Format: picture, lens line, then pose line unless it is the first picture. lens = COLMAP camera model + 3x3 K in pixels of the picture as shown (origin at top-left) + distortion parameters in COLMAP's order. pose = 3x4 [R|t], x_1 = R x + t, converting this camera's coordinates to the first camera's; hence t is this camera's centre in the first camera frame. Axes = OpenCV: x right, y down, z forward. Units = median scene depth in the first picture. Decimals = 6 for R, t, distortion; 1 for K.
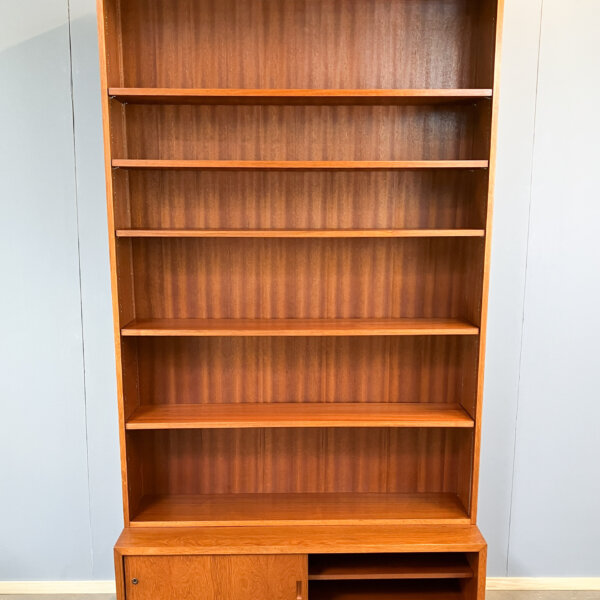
lens RADIAL K [[739.5, 0, 297.5], [0, 739.5, 359.8], [0, 0, 1]] dist [0.121684, -0.373662]
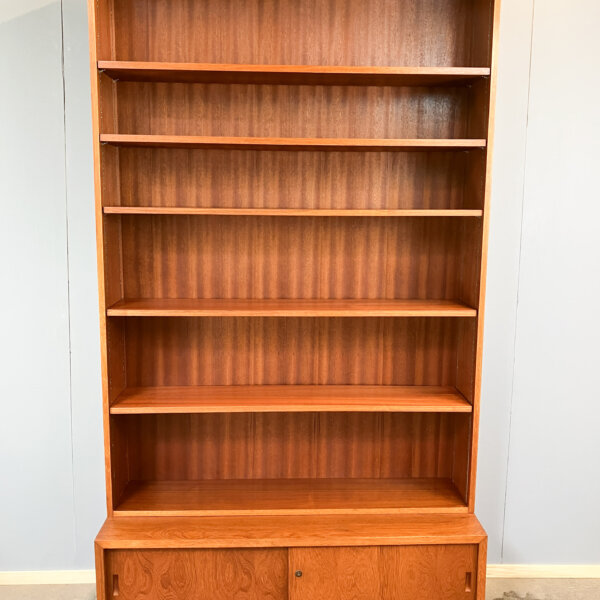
lens RADIAL K [[668.9, 0, 300.0], [0, 668.9, 300.0], [0, 0, 1]] dist [0.033961, -0.052419]
pose [[0.999677, 0.005876, 0.024737, -0.008992], [-0.004477, 0.998408, -0.056229, -0.004940], [-0.025028, 0.056100, 0.998111, 0.121096]]
